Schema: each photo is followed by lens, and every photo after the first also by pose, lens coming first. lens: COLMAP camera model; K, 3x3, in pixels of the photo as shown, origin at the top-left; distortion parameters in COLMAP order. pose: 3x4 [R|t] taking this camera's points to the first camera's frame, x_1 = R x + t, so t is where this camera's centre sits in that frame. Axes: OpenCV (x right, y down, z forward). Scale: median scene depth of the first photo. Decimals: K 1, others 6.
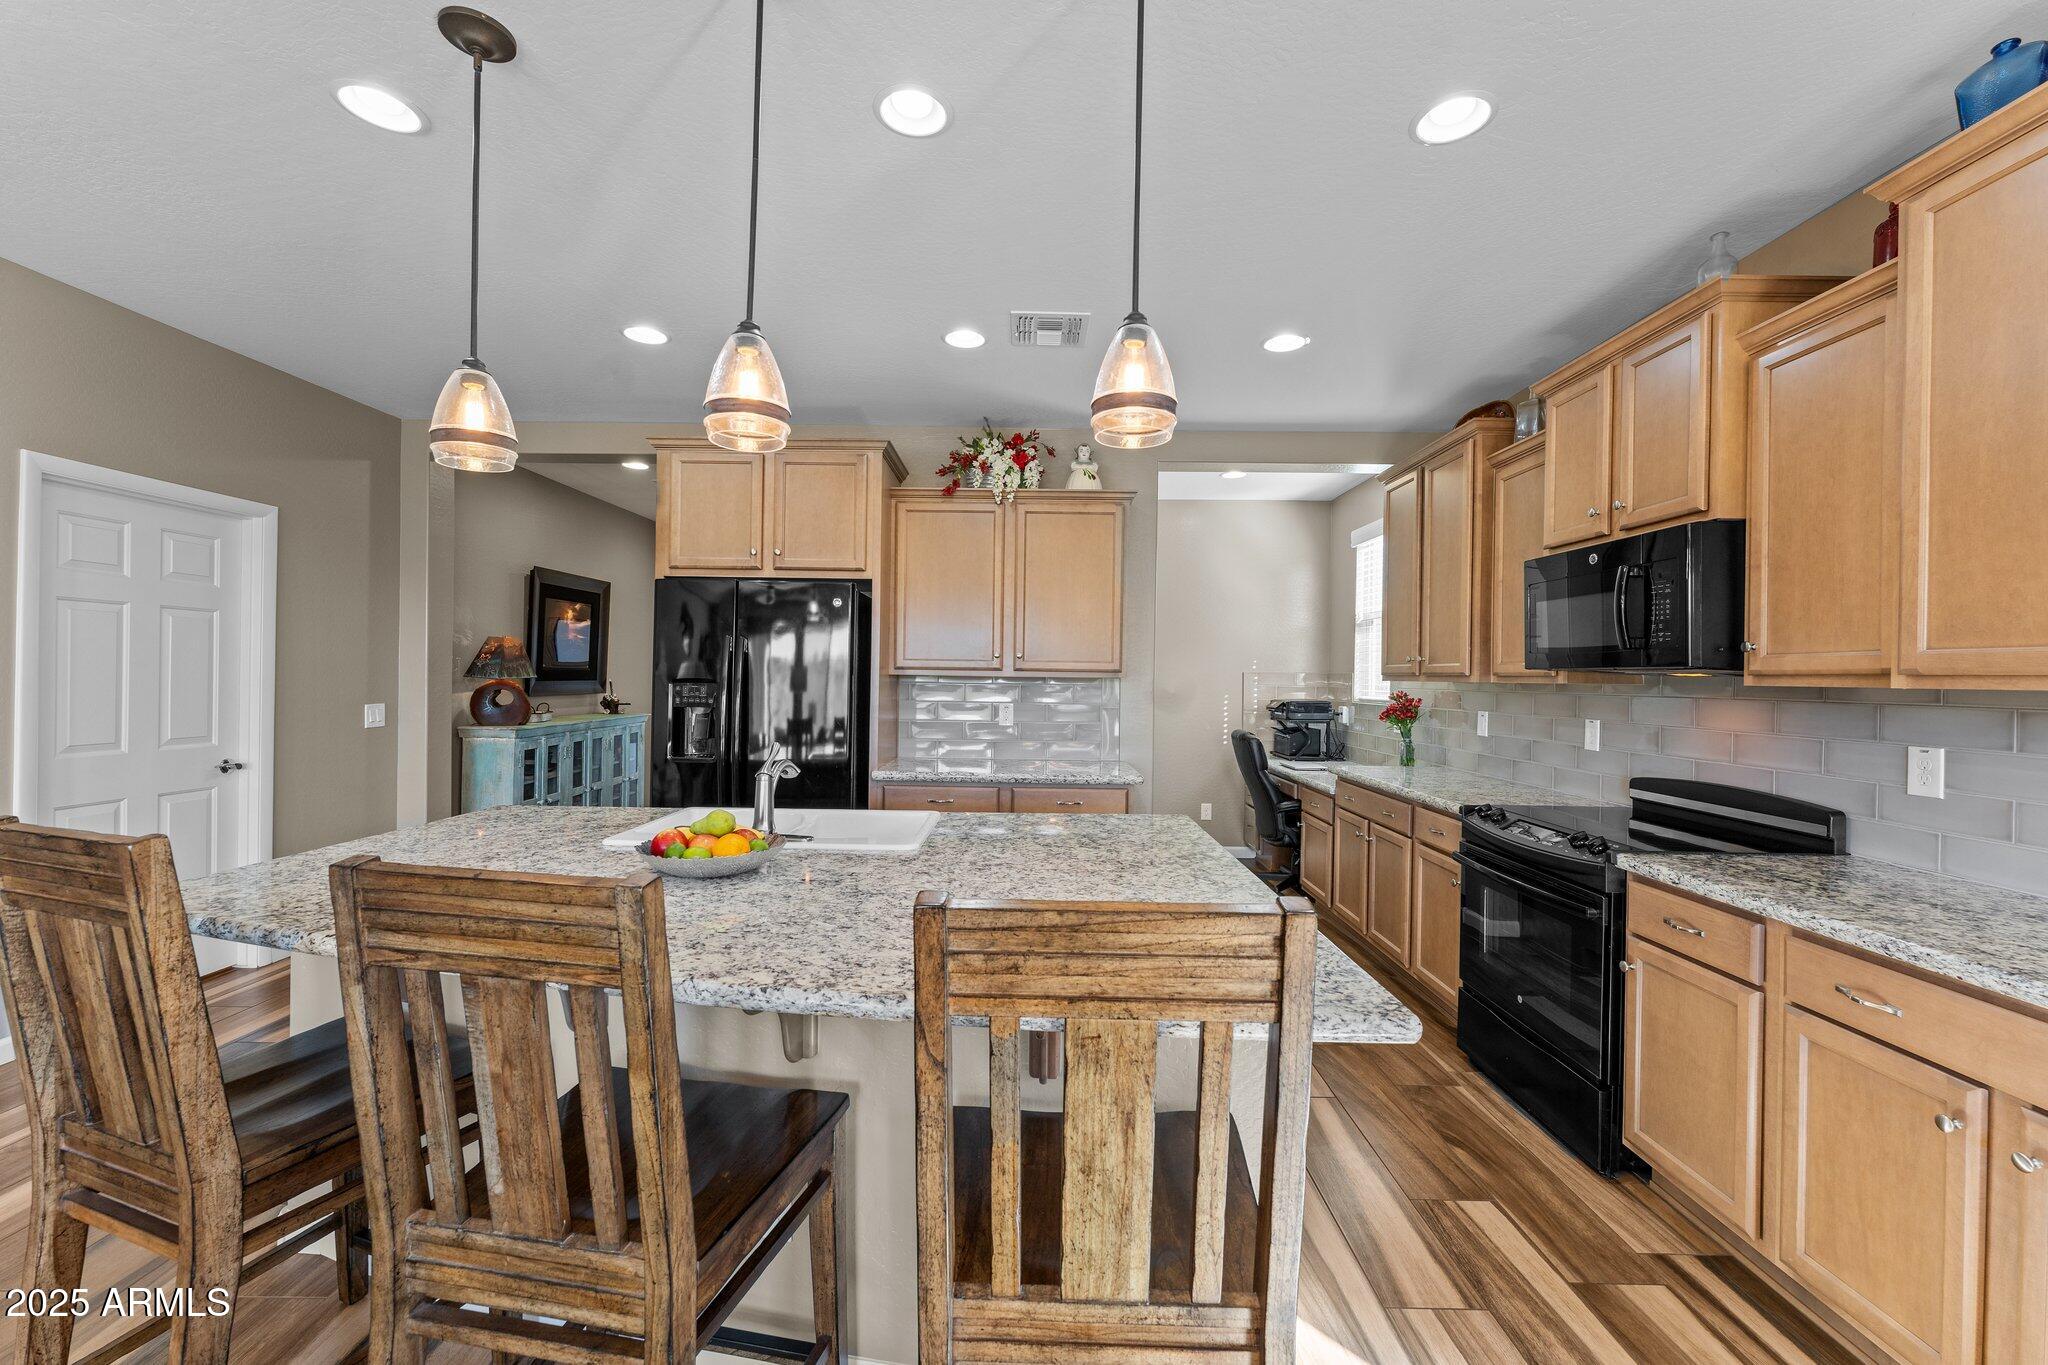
lens RADIAL K [[820.0, 0, 1027.9], [0, 820.0, 673.2], [0, 0, 1]] dist [0.005718, -0.000437]
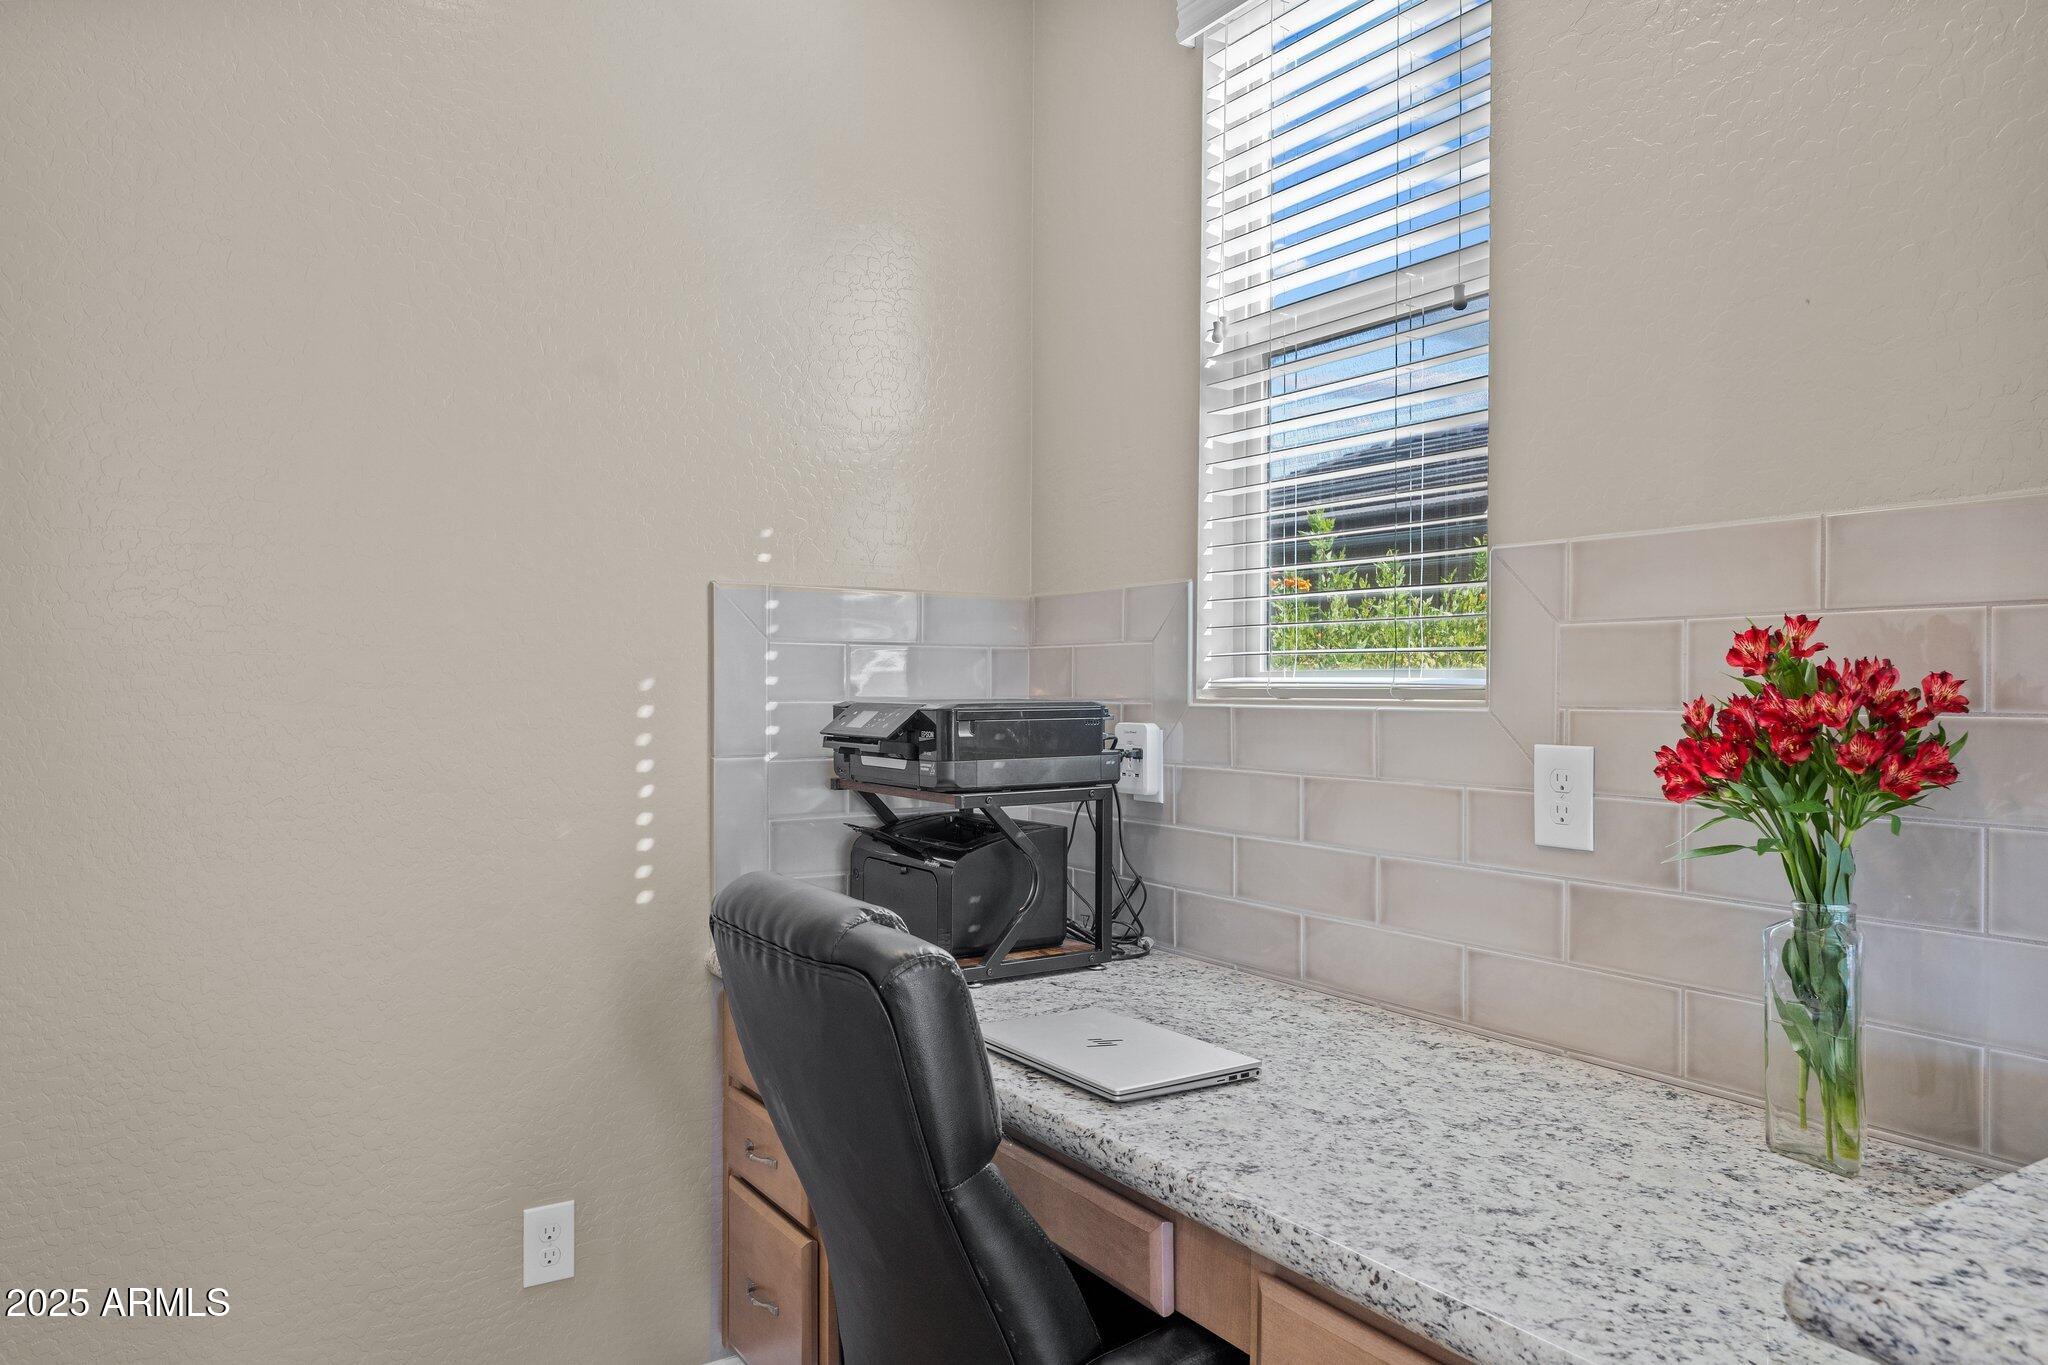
lens RADIAL K [[1326.9, 0, 1026.8], [0, 1326.9, 692.4], [0, 0, 1]] dist [-0.004570, -0.001515]
pose [[0.837657, -0.010896, 0.546088, 0.255236], [0.004459, 0.999904, 0.013112, 0.046136], [-0.546179, -0.008548, 0.837625, 1.222556]]
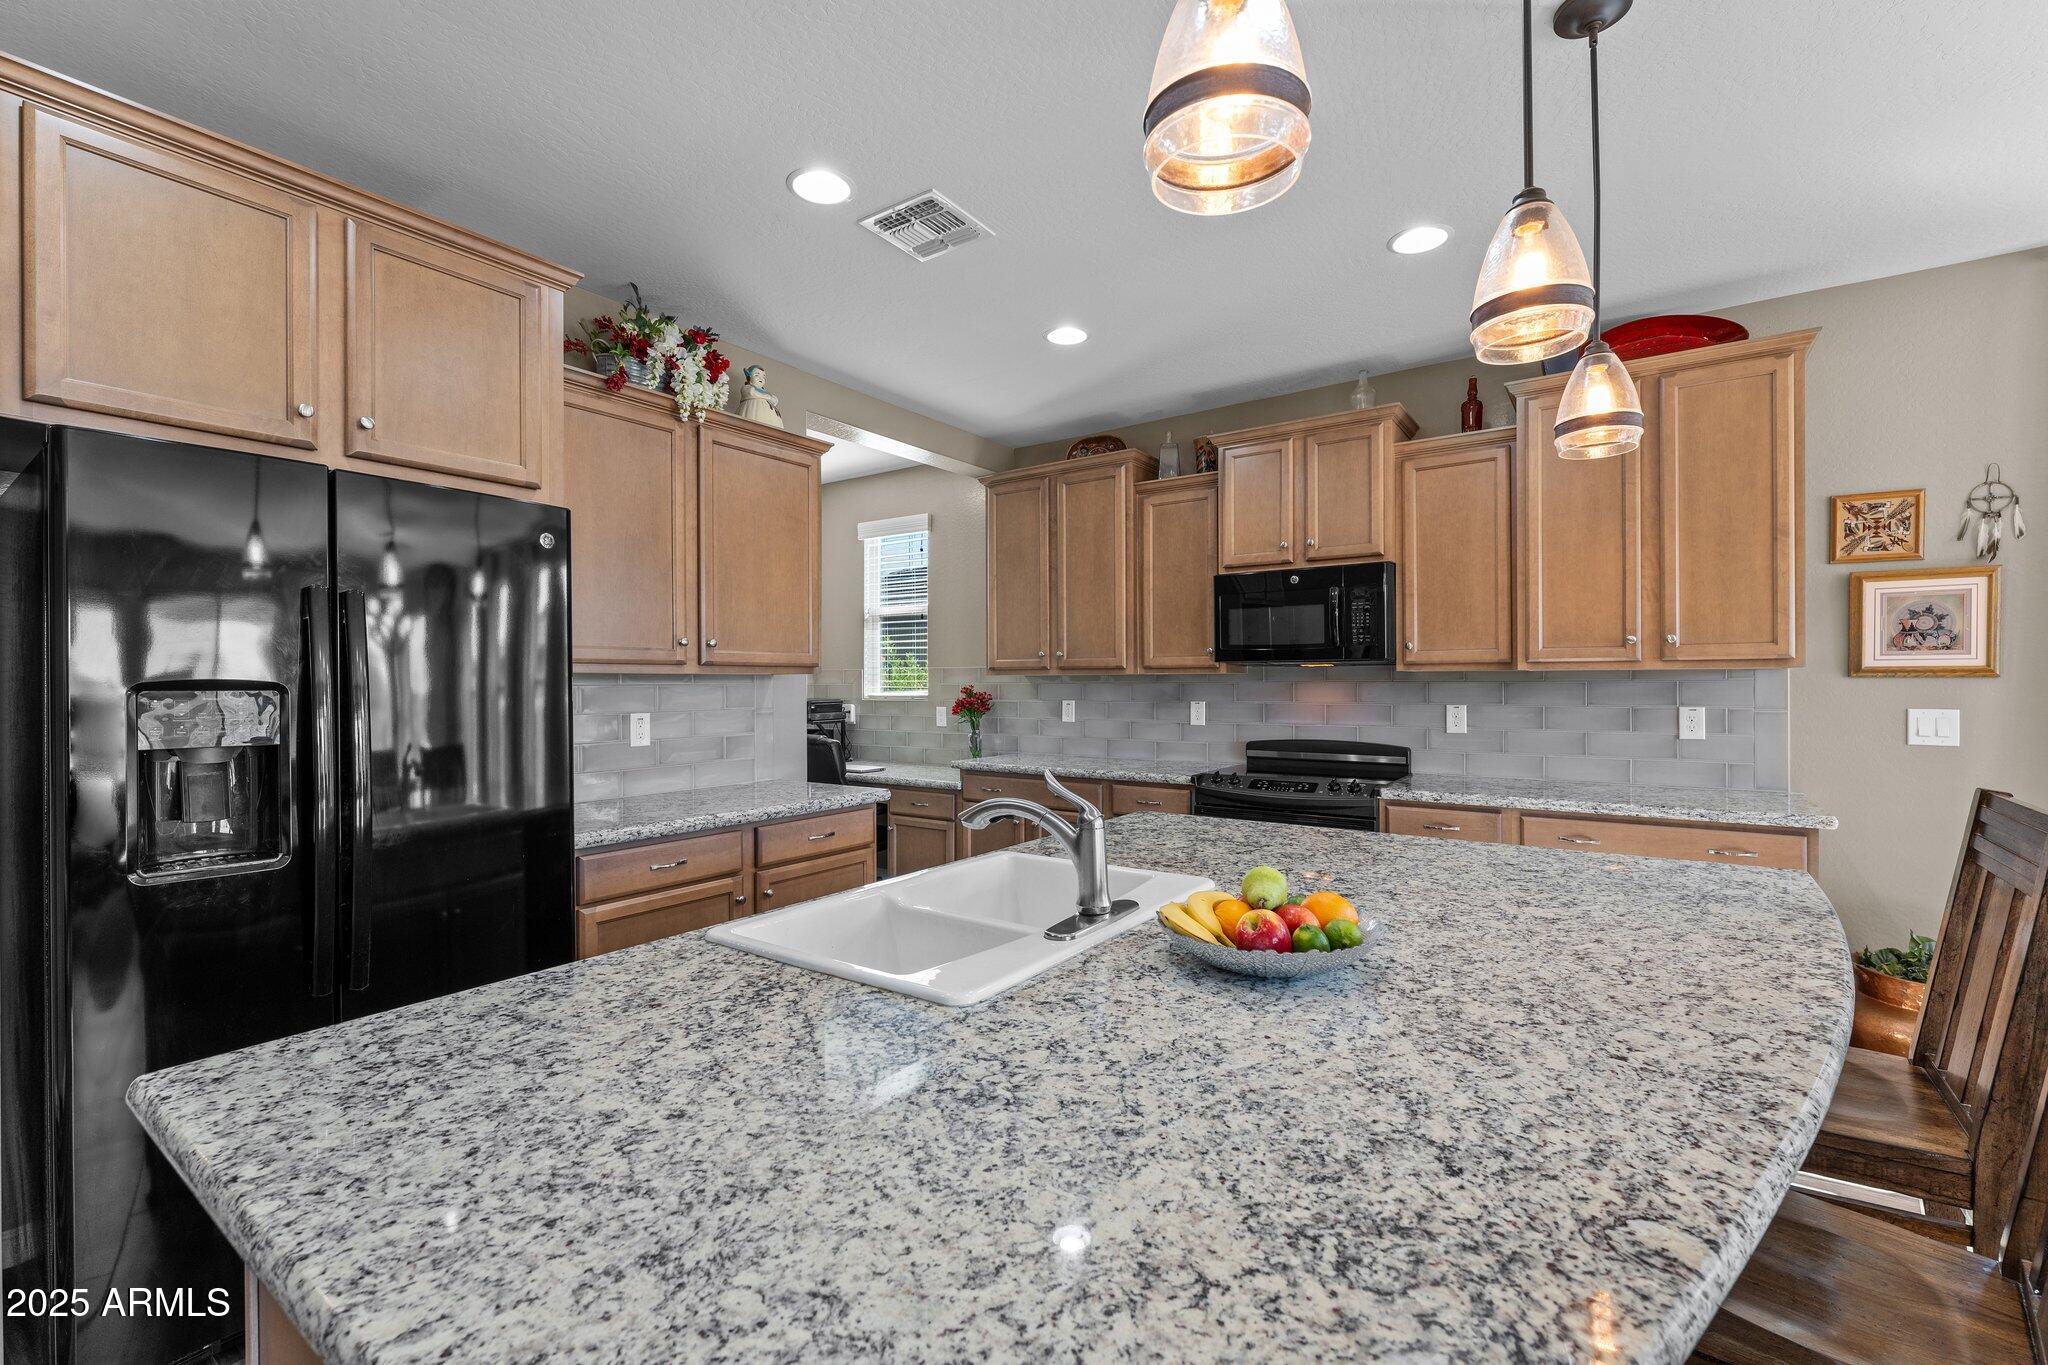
lens RADIAL K [[874.2, 0, 1022.8], [0, 874.2, 687.0], [0, 0, 1]] dist [-0.004695, 0.000535]
pose [[0.569953, -0.018386, 0.821471, -0.601599], [0.008040, 0.999827, 0.016800, 0.007715], [-0.821638, -0.002971, 0.570002, 0.438448]]
